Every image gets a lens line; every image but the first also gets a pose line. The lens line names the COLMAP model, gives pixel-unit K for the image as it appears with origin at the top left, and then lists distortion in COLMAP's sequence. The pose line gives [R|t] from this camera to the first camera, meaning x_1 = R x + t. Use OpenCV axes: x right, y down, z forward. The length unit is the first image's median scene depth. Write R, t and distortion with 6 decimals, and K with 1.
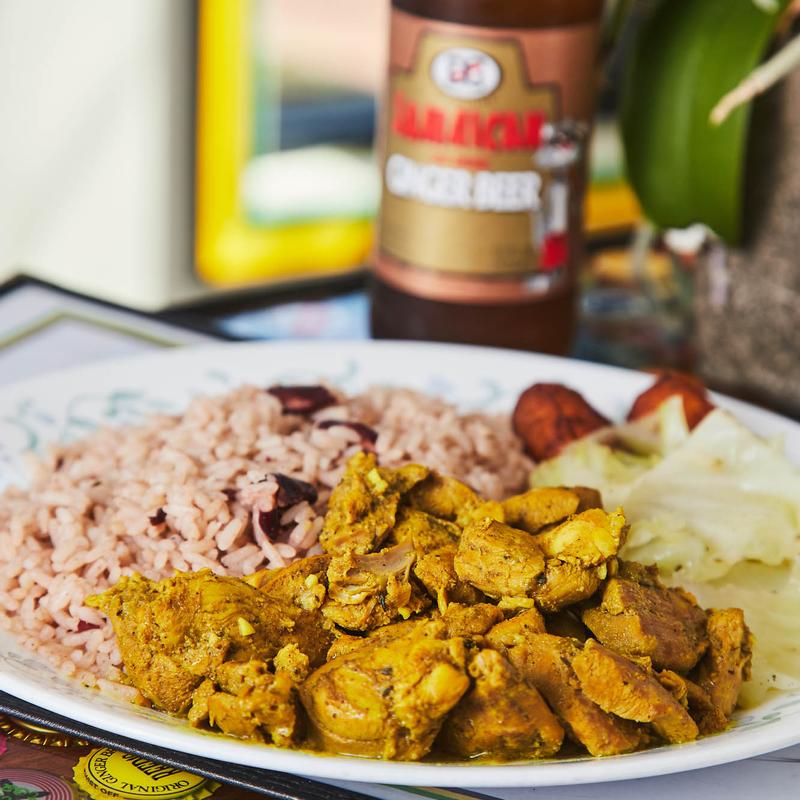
lens RADIAL K [[2819.1, 0, 402.4], [0, 2819.1, 399.5], [0, 0, 1]] dist [0.243298, 0.000000]
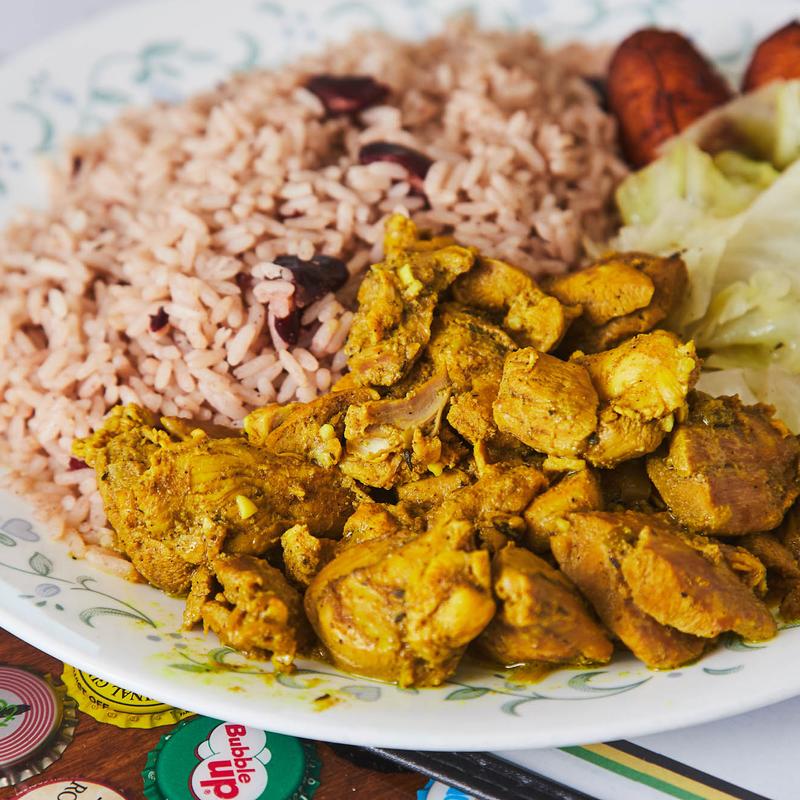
lens RADIAL K [[2819.1, 0, 397.7], [0, 2819.1, 400.2], [0, 0, 1]] dist [0.243298, 0.000000]
pose [[0.994098, -0.014607, -0.107497, 0.080594], [0.048685, 0.945578, 0.321733, -0.216947], [0.096947, -0.325067, 0.940709, 0.204310]]
